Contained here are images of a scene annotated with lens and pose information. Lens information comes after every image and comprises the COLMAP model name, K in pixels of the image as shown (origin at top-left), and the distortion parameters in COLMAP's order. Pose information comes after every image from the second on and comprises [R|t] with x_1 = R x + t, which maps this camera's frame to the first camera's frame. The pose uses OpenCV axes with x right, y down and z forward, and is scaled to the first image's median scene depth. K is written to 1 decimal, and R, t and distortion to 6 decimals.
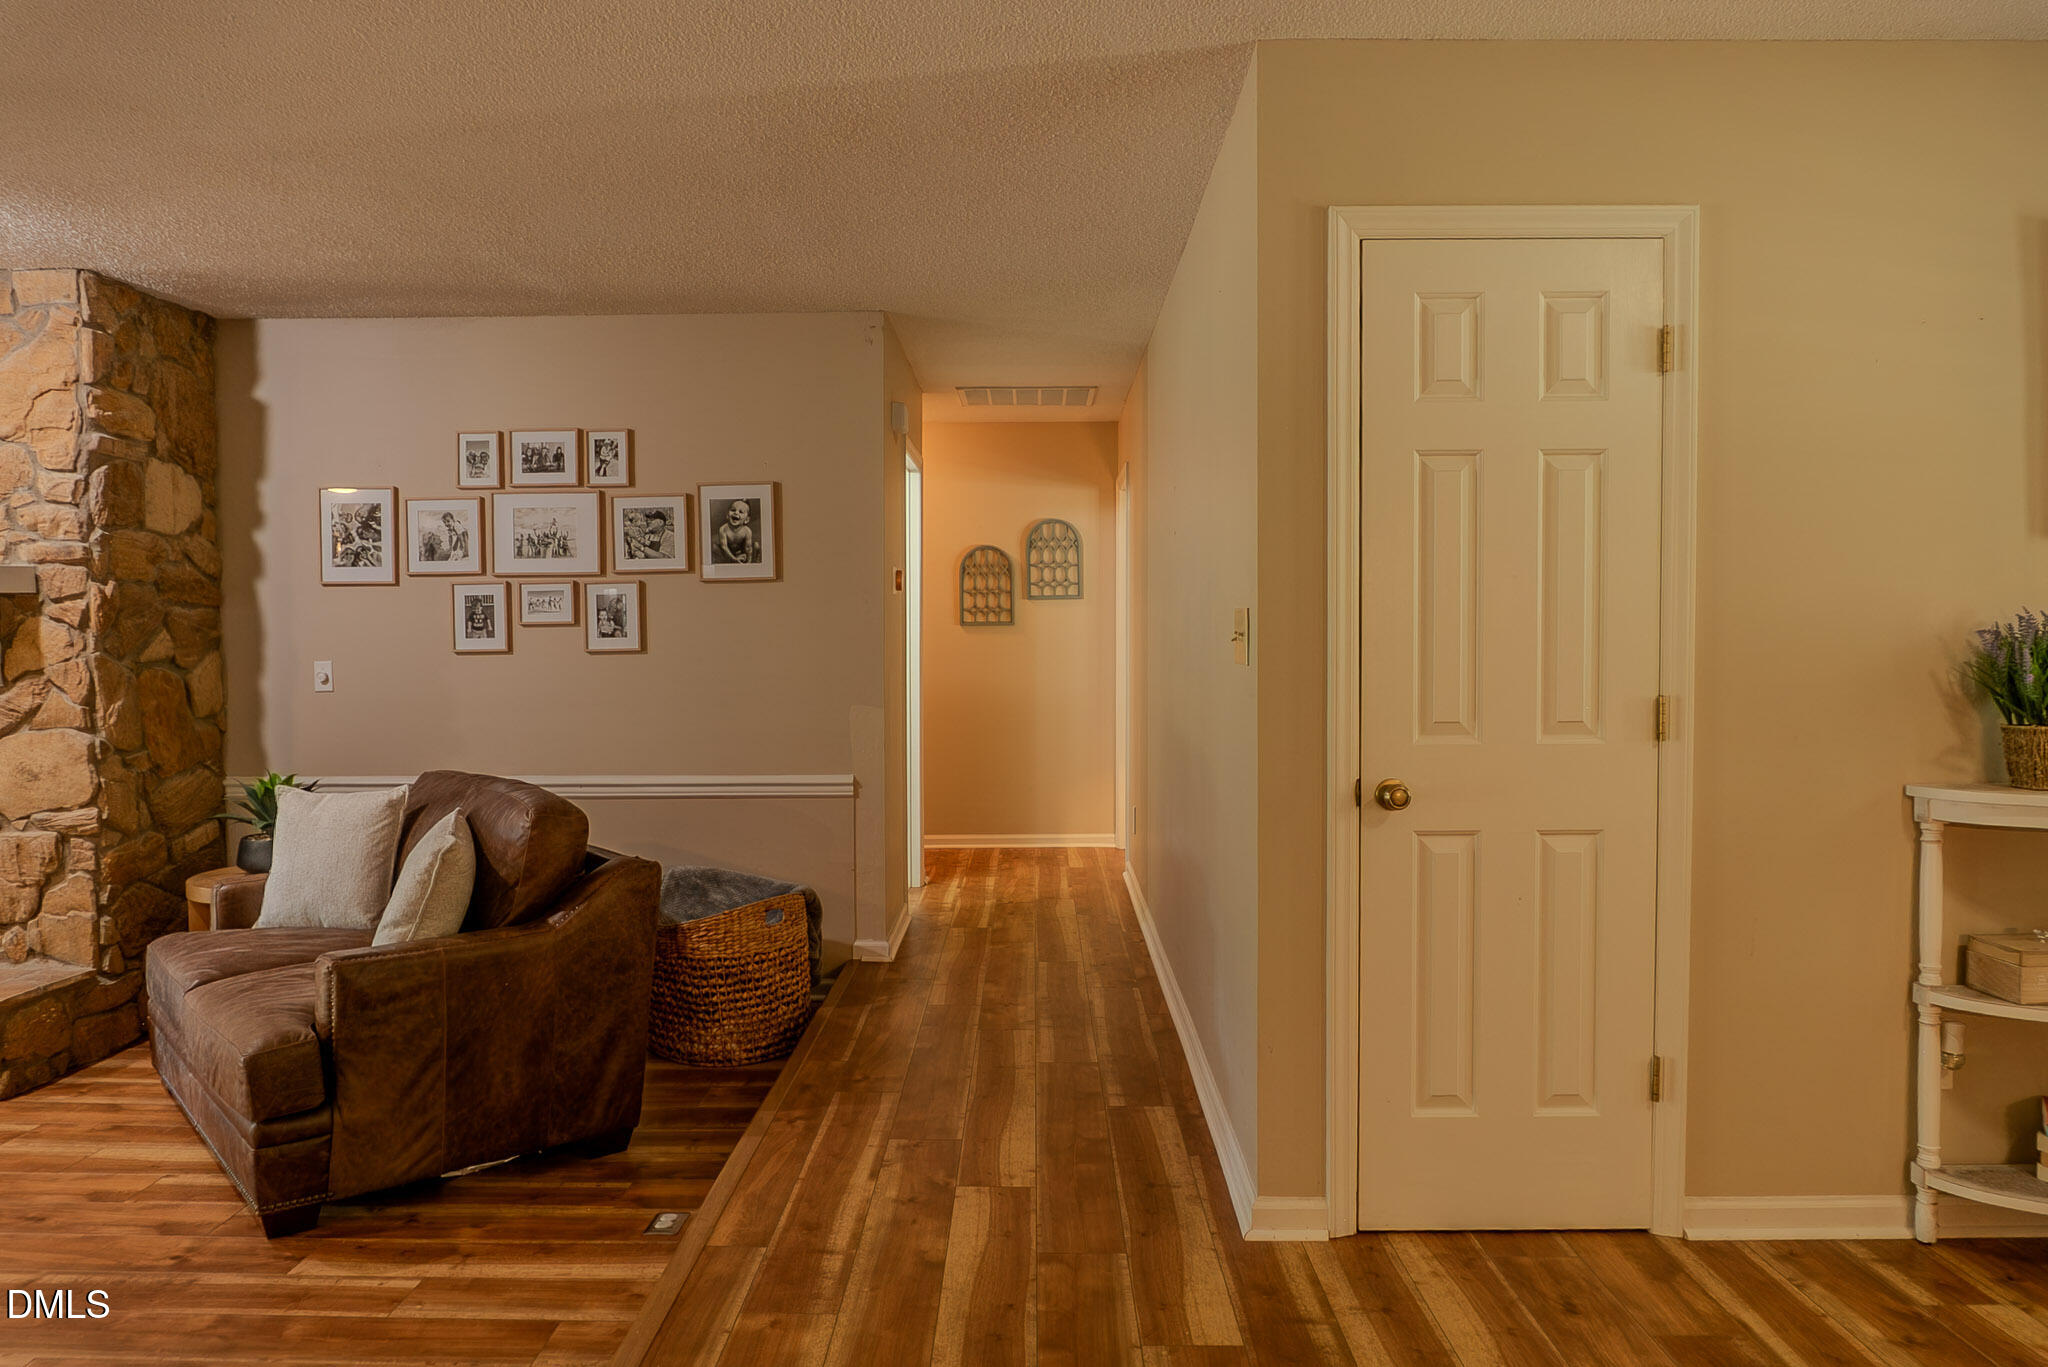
lens RADIAL K [[1394.6, 0, 1015.3], [0, 1394.6, 677.9], [0, 0, 1]] dist [-0.025569, 0.002647]
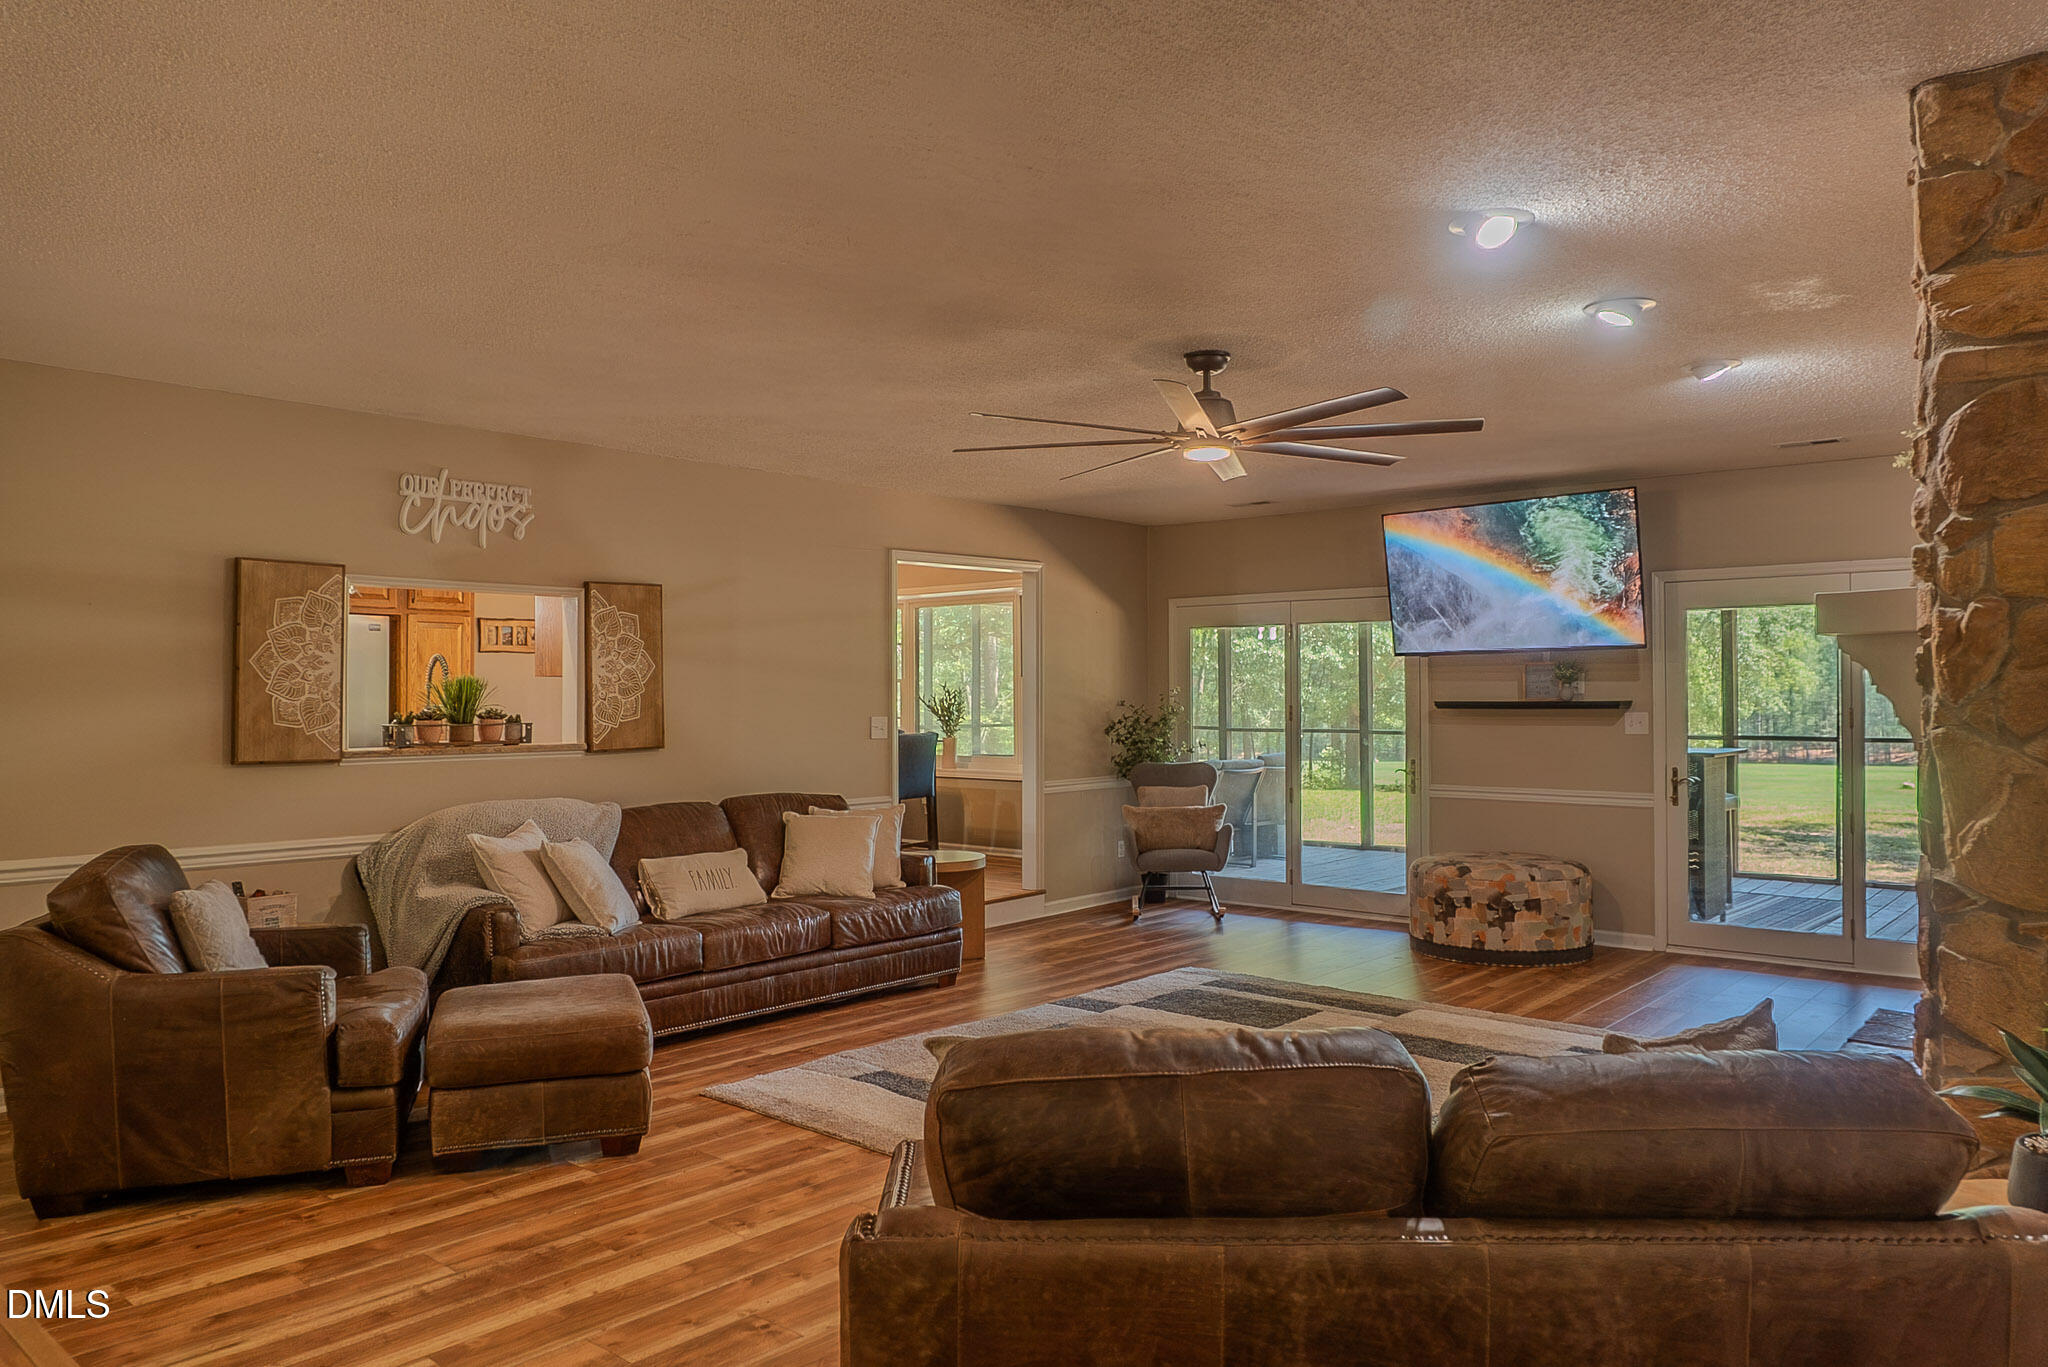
lens RADIAL K [[1394.6, 0, 1023.4], [0, 1394.6, 686.3], [0, 0, 1]] dist [-0.025569, 0.002647]
pose [[-0.643692, -0.000988, -0.765284, 0.024742], [-0.023240, 0.999563, 0.018256, -0.032914], [0.764932, 0.029537, -0.643434, 0.944350]]
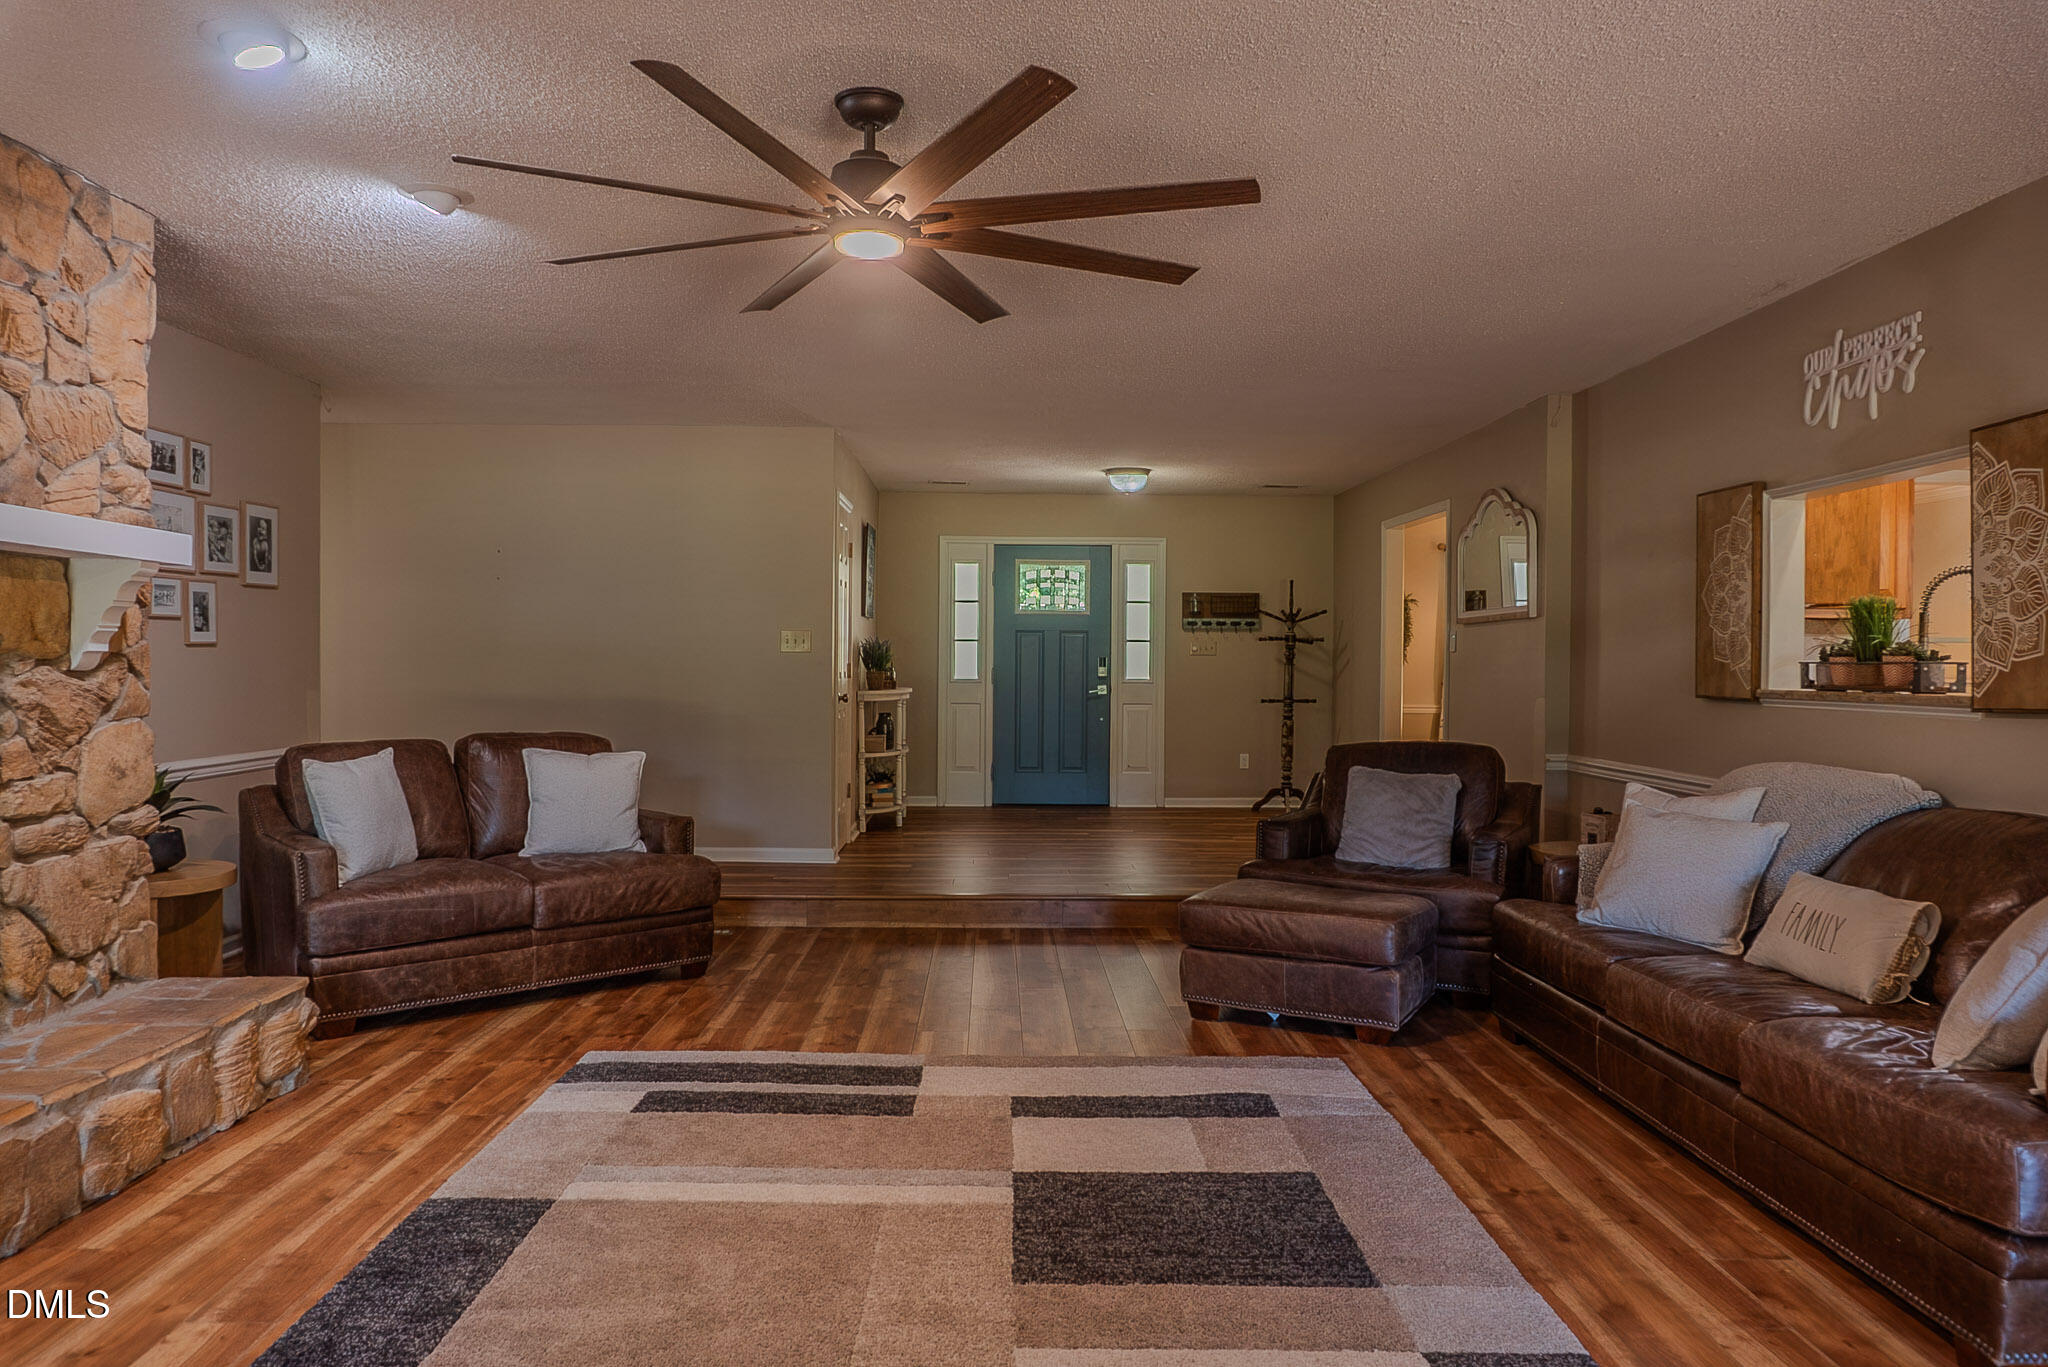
lens RADIAL K [[1394.6, 0, 1010.3], [0, 1394.6, 678.0], [0, 0, 1]] dist [-0.025569, 0.002647]
pose [[-0.028025, -0.006185, 0.999588, -1.395150], [0.029436, 0.999542, 0.007010, 0.018584], [-0.999174, 0.029621, -0.027830, 0.398454]]
